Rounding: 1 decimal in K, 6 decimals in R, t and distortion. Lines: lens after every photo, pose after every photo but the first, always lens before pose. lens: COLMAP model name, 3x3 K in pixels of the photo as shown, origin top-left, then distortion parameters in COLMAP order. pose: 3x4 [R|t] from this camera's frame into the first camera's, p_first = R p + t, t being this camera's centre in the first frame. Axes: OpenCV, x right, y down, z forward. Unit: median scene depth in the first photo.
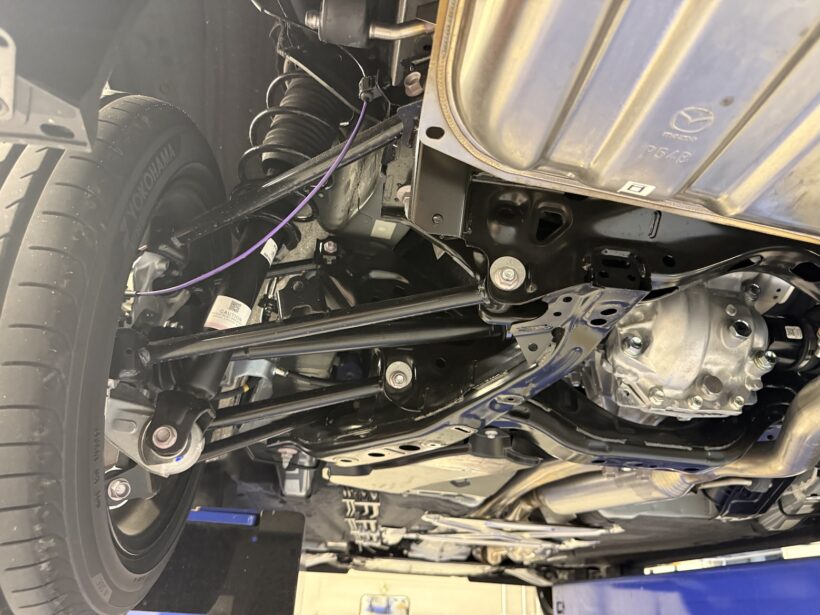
lens RADIAL K [[579.8, 0, 402.0], [0, 579.8, 311.8], [0, 0, 1]] dist [0.019553, -0.030519]
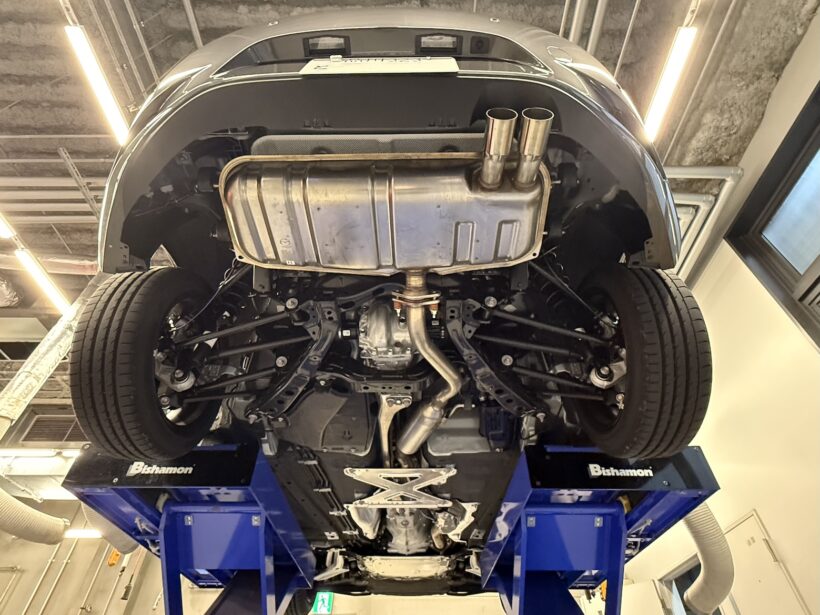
lens RADIAL K [[441.7, 0, 412.7], [0, 441.7, 308.0], [0, 0, 1]] dist [-0.003415, 0.000515]
pose [[0.989317, -0.137366, -0.048802, 0.719165], [0.116485, 0.946191, -0.301917, 0.565481], [0.087649, 0.293007, 0.952084, -0.868064]]
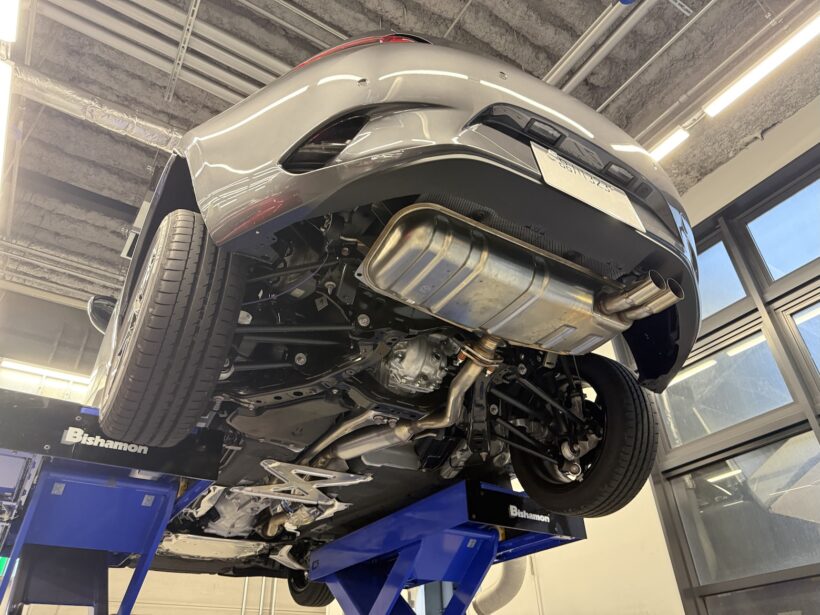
lens RADIAL K [[579.8, 0, 410.8], [0, 579.8, 305.2], [0, 0, 1]] dist [0.019553, -0.030519]
pose [[0.898189, 0.170143, 0.405350, -0.603474], [-0.120192, 0.981978, -0.145852, 0.192200], [-0.422860, 0.082282, 0.902451, -1.290953]]
